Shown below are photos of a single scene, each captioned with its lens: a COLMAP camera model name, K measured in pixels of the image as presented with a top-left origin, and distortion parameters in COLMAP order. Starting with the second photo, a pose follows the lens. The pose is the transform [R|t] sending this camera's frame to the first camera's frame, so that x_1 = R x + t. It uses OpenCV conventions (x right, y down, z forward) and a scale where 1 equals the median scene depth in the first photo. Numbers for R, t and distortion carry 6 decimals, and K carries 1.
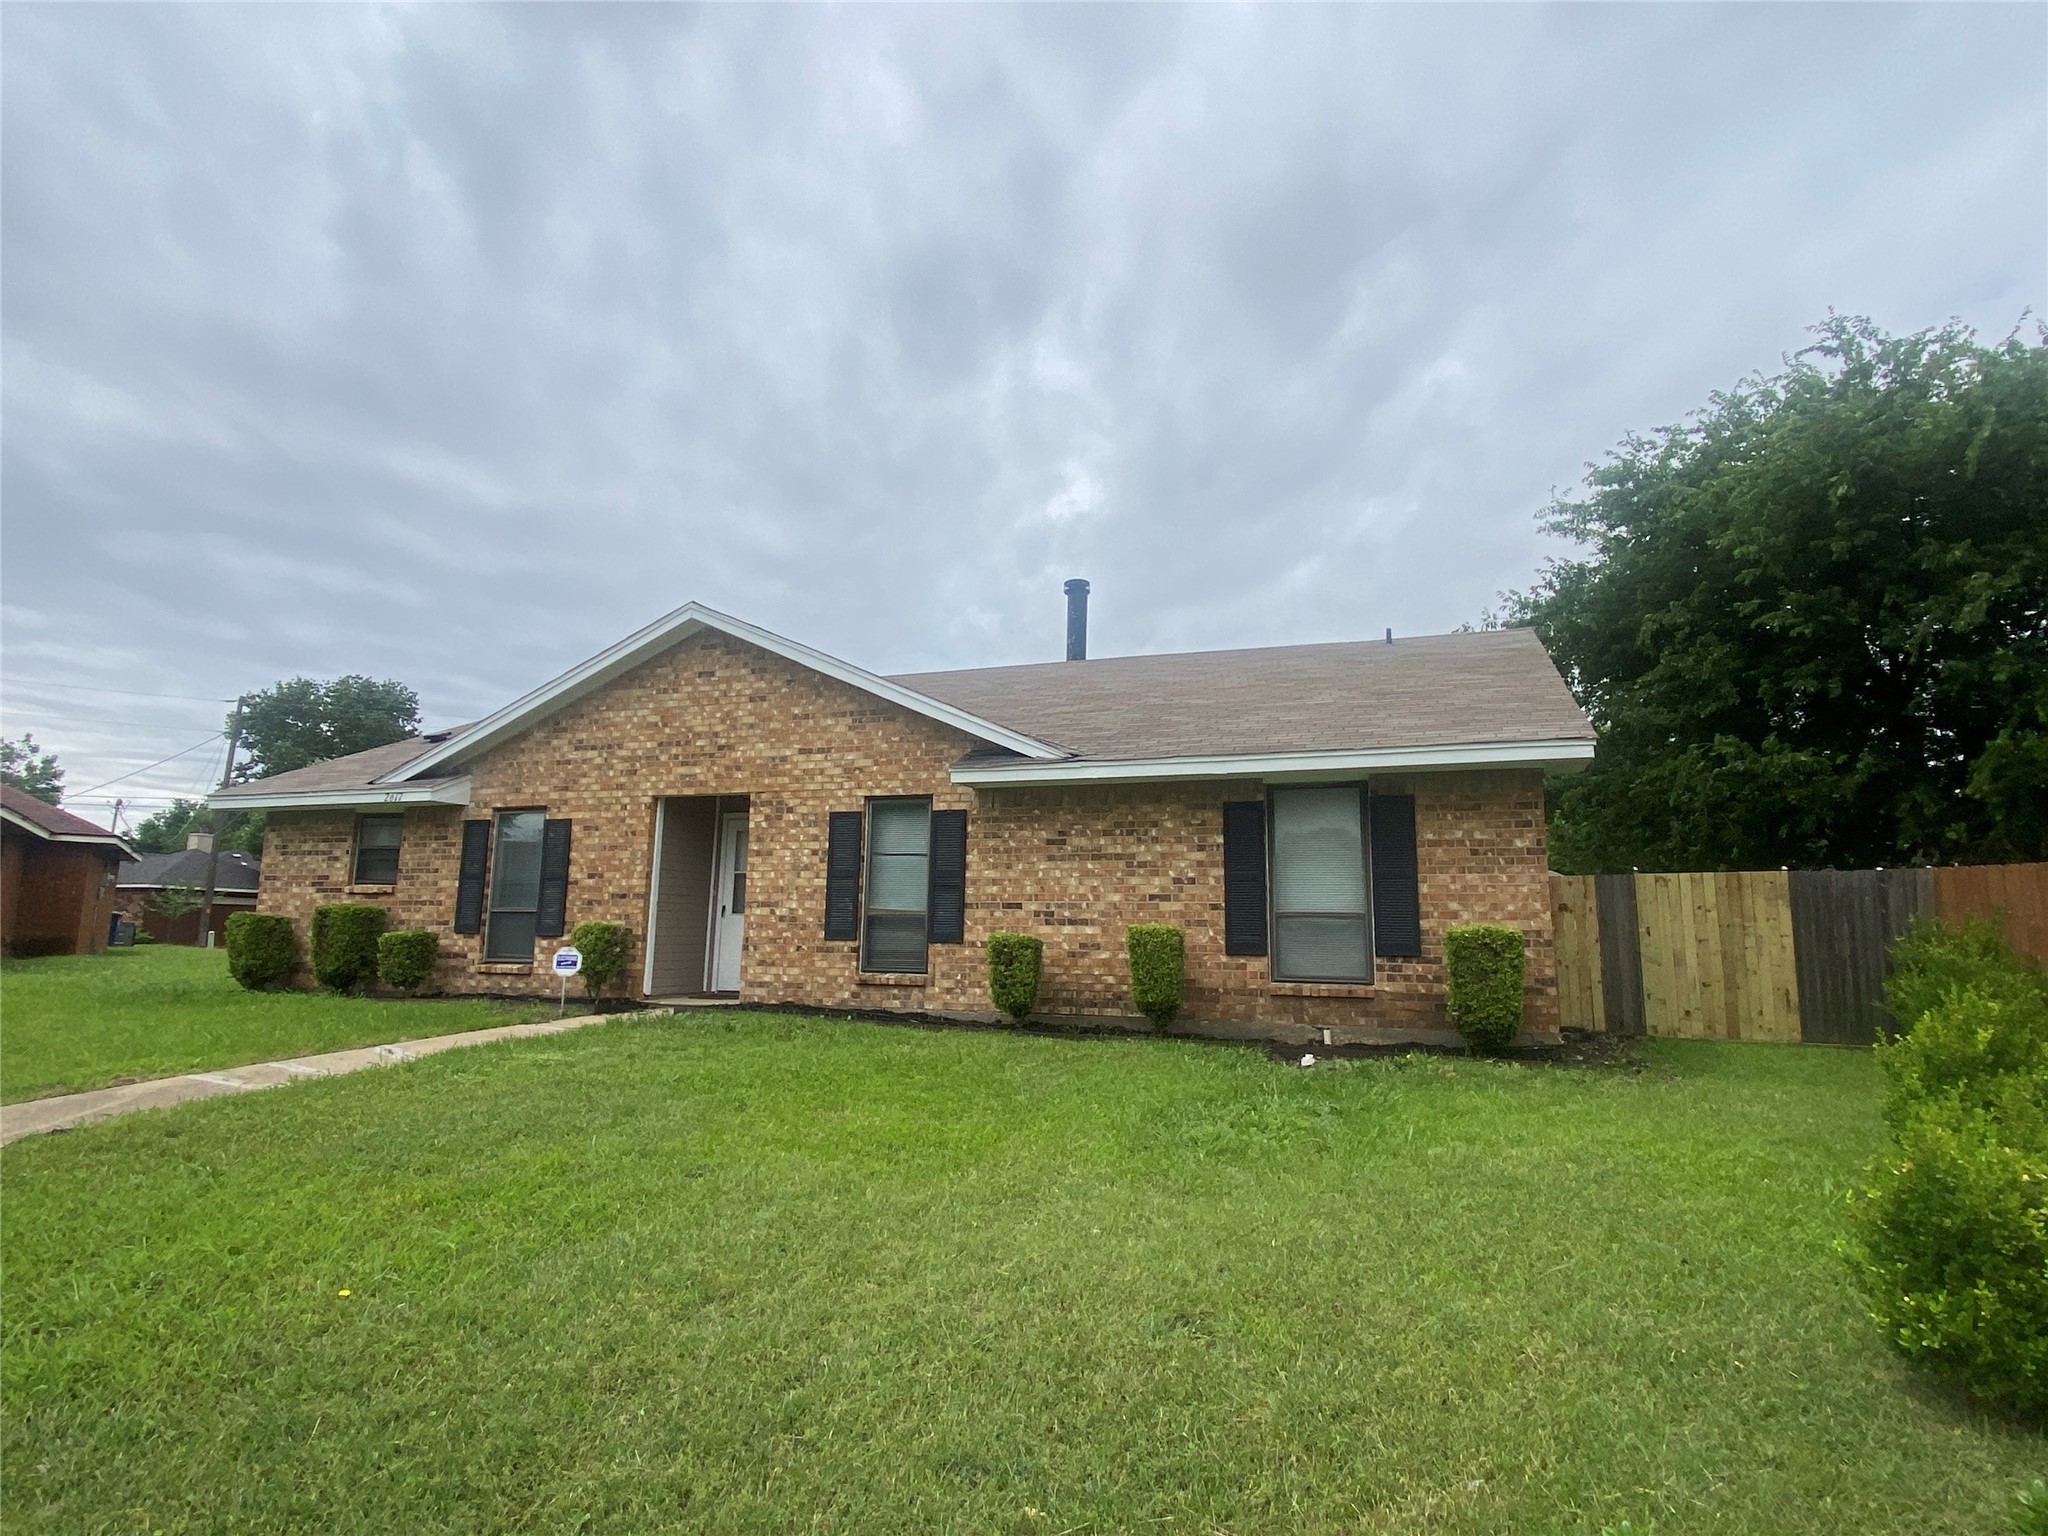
lens RADIAL K [[1116.8, 0, 1029.1], [0, 1116.8, 759.2], [0, 0, 1]] dist [0.115062, -0.162556]
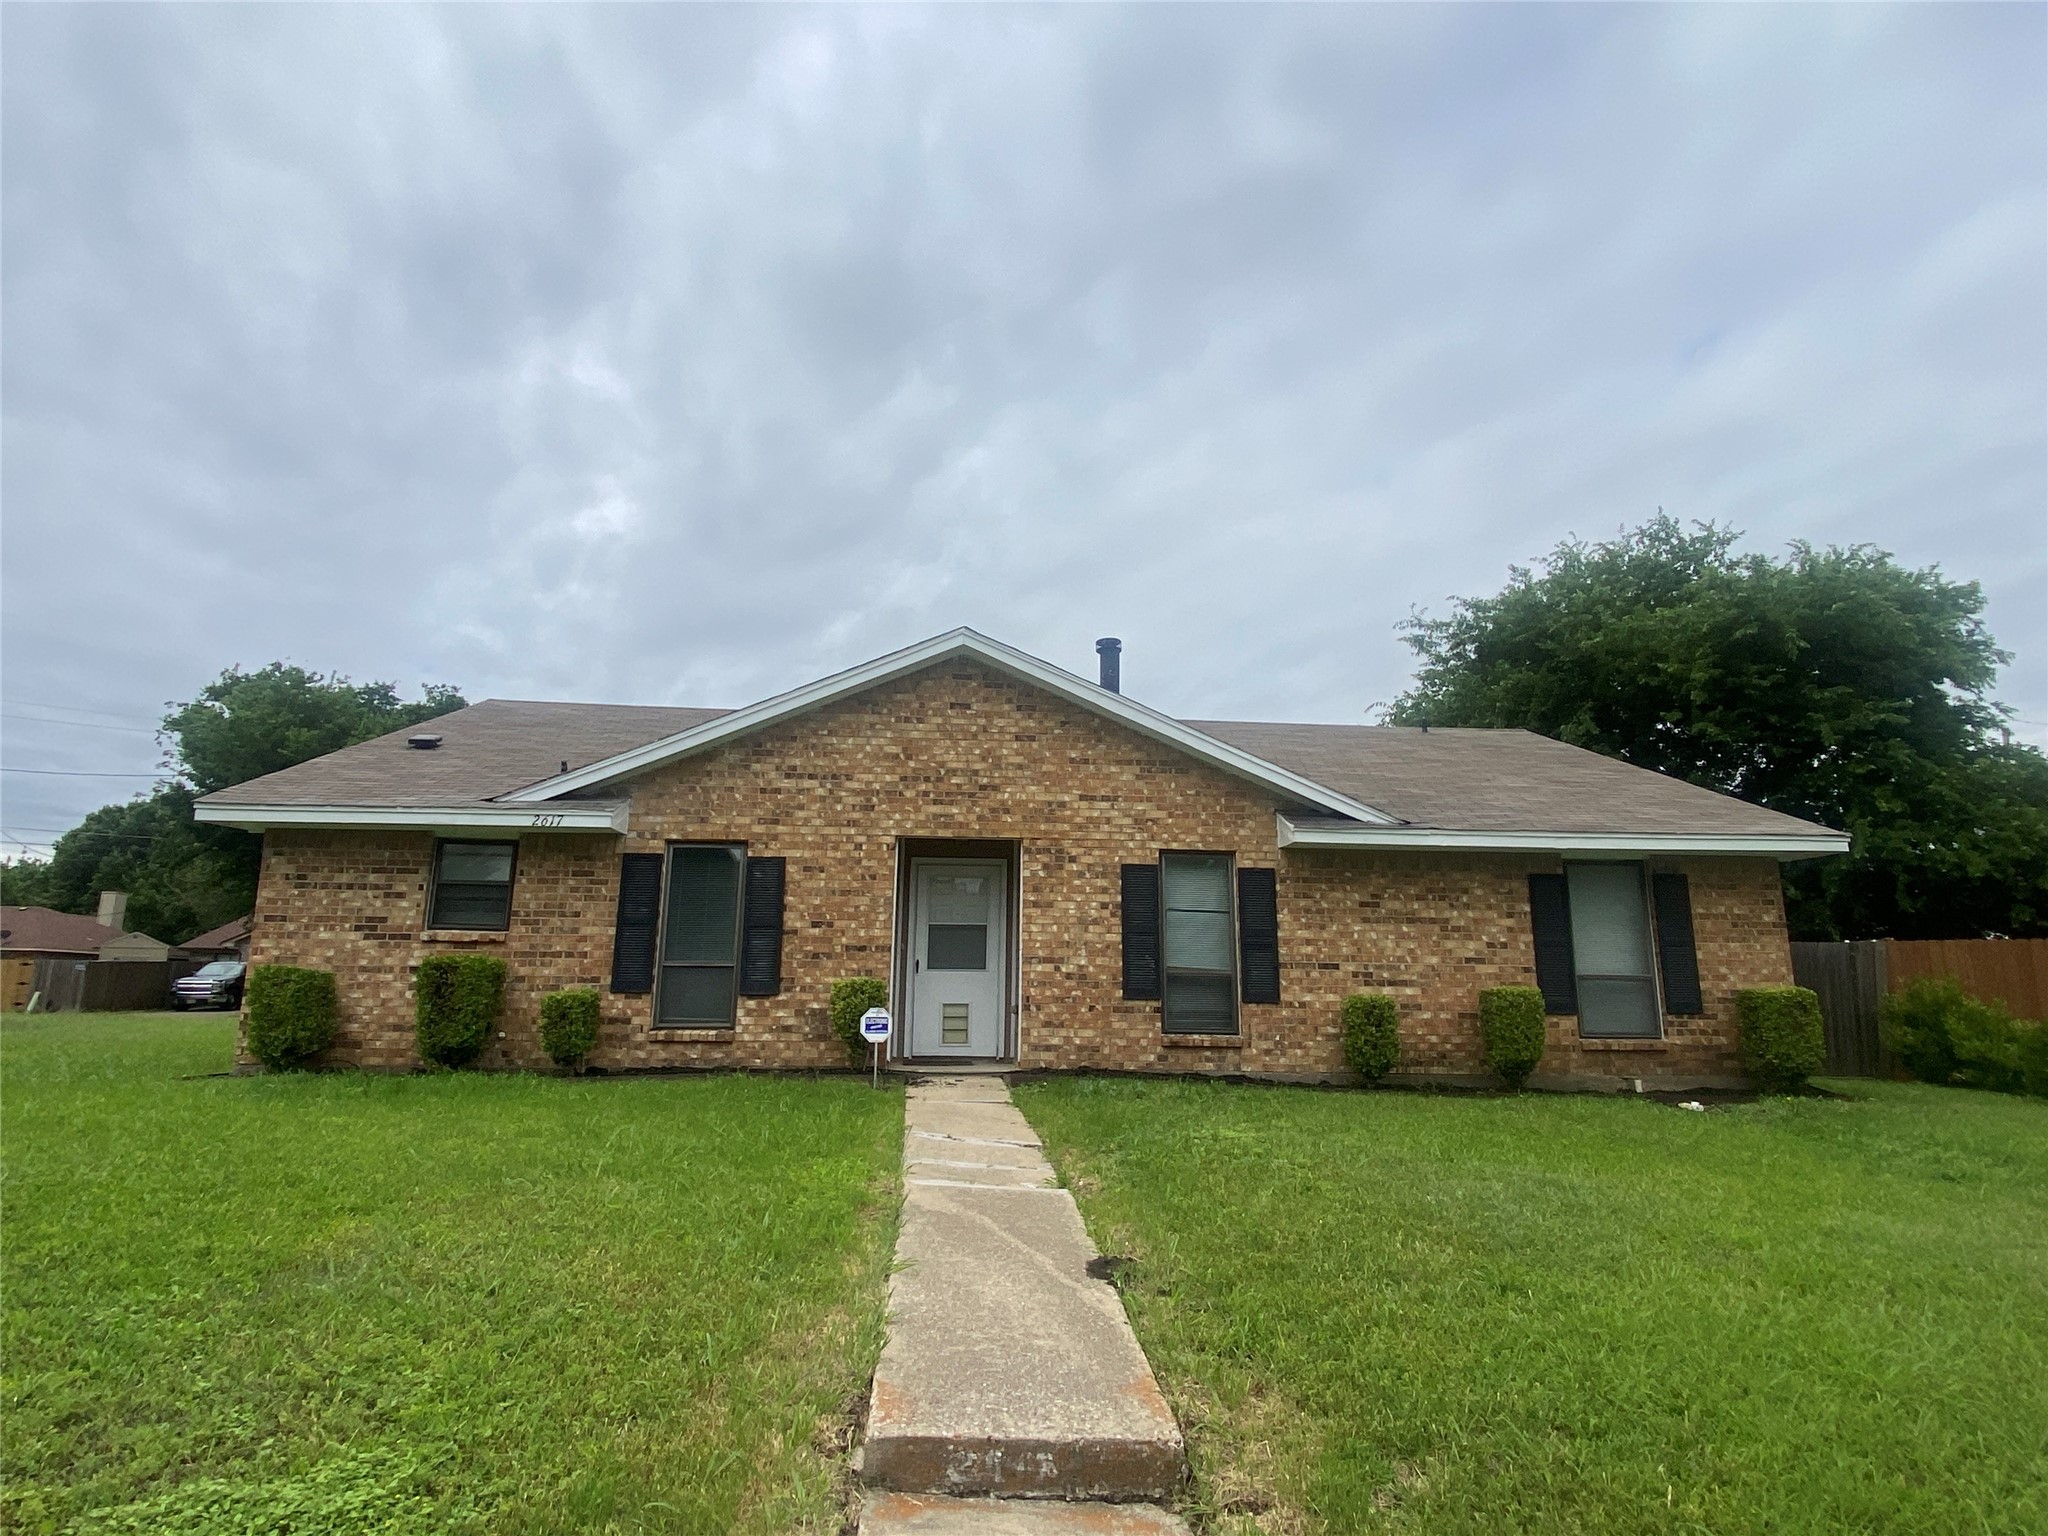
lens RADIAL K [[1116.8, 0, 1029.1], [0, 1116.8, 759.2], [0, 0, 1]] dist [0.115062, -0.162556]
pose [[0.914895, 0.076925, 0.396294, -0.625699], [-0.060535, 0.996719, -0.053722, 0.014036], [-0.399127, 0.025160, 0.916551, 0.152570]]
